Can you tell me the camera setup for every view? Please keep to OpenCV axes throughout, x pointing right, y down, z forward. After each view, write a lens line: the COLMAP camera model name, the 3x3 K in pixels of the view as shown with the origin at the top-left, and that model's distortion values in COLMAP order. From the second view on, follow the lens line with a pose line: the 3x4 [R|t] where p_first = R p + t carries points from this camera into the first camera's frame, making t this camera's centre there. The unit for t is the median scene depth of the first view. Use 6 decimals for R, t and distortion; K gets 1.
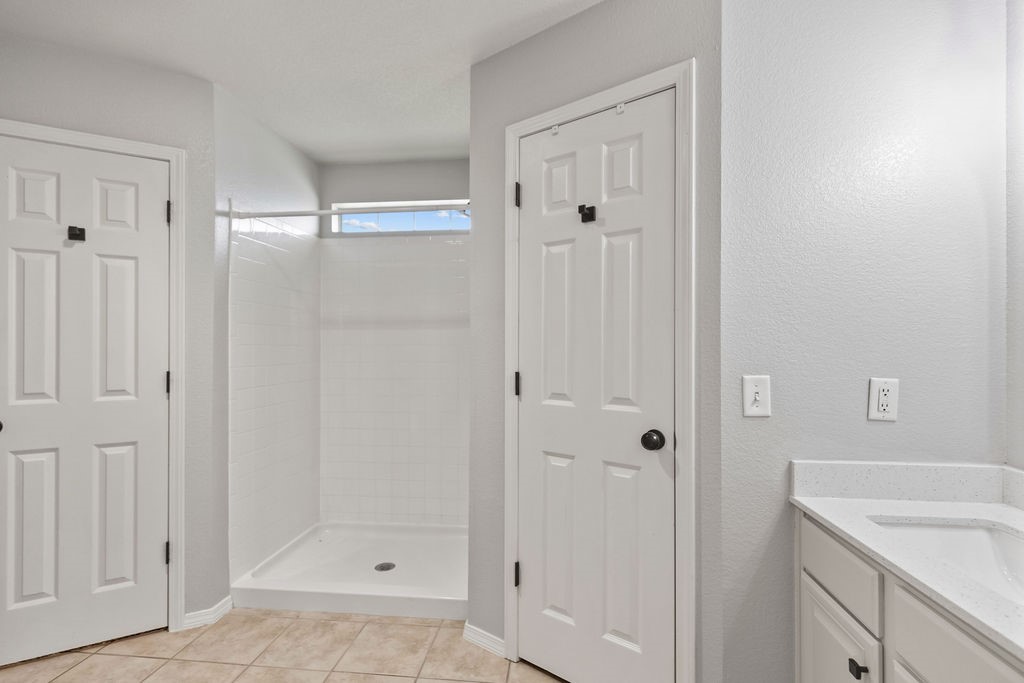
lens RADIAL K [[464.3, 0, 516.3], [0, 464.3, 340.6], [0, 0, 1]] dist [-0.002089, -0.000445]
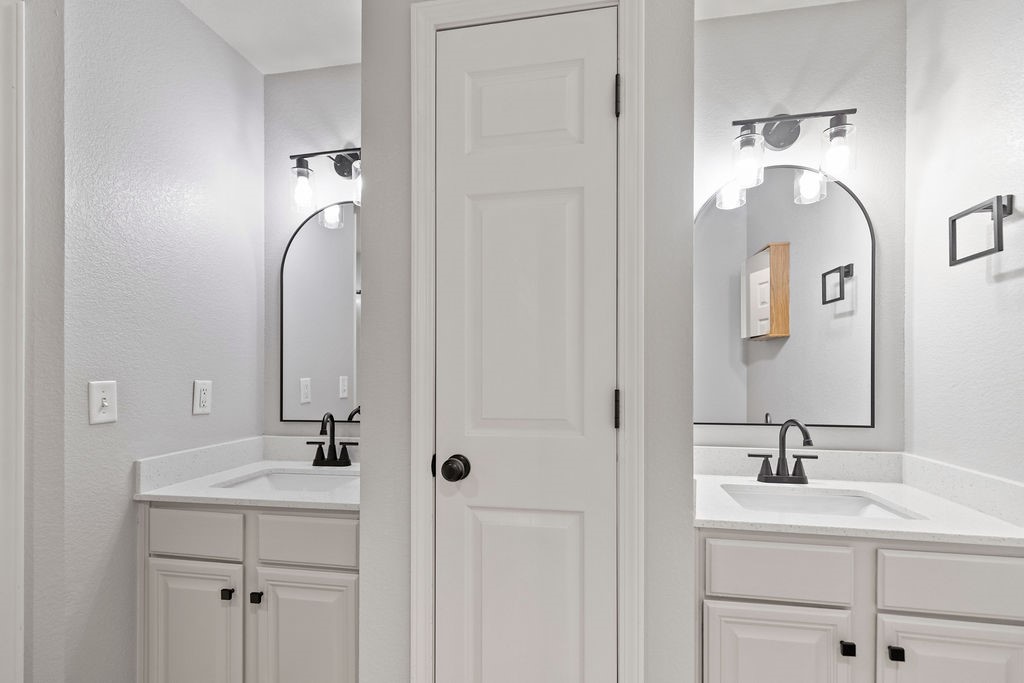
lens RADIAL K [[472.9, 0, 506.6], [0, 472.9, 366.5], [0, 0, 1]] dist [0.010567, -0.000343]
pose [[0.087456, 0.008356, 0.996133, -0.412690], [-0.005441, 0.999954, -0.007911, 0.048390], [-0.996154, -0.004728, 0.087497, 0.065414]]
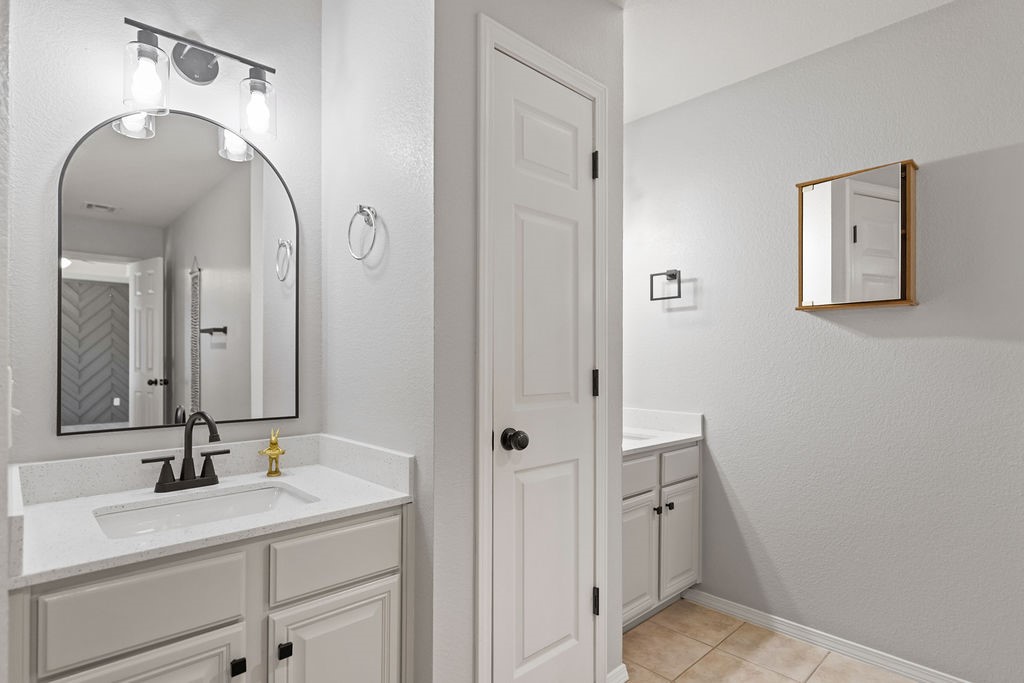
lens RADIAL K [[533.4, 0, 512.1], [0, 533.4, 349.0], [0, 0, 1]] dist [0.001346, 0.000149]
pose [[-0.752714, 0.005660, 0.658324, -0.296699], [-0.011093, 0.999712, -0.021278, 0.061534], [-0.658255, -0.023319, -0.752434, 1.086802]]
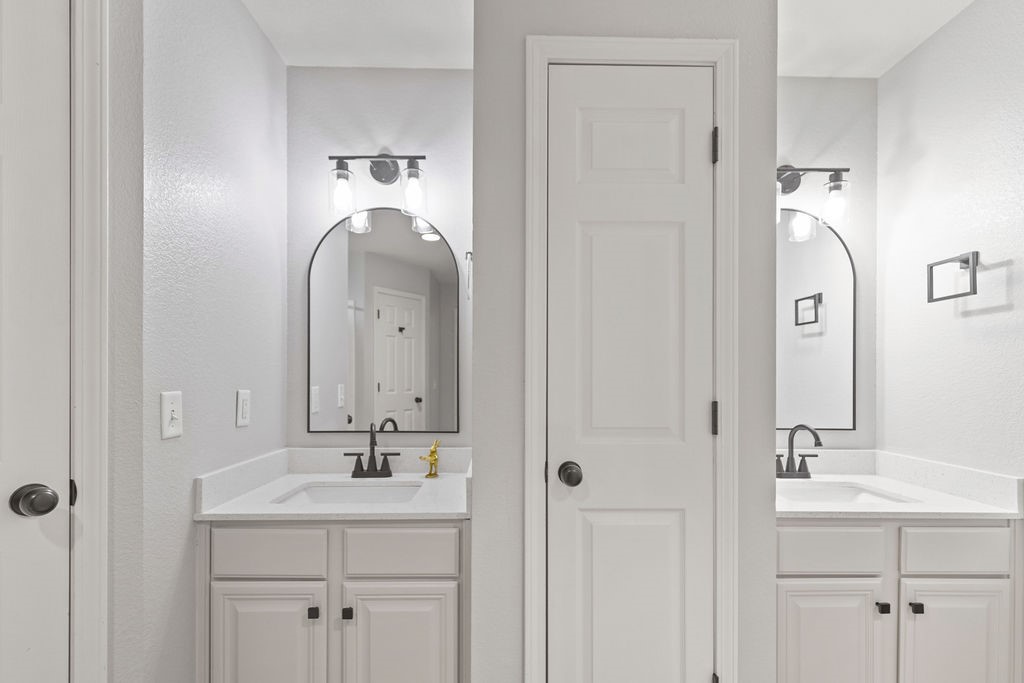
lens RADIAL K [[476.2, 0, 508.9], [0, 476.2, 371.8], [0, 0, 1]] dist [0.008705, -0.000029]
pose [[-0.112526, 0.008930, 0.993609, -0.476625], [-0.013392, 0.999855, -0.010503, 0.038311], [-0.993559, -0.014488, -0.112390, 0.462903]]
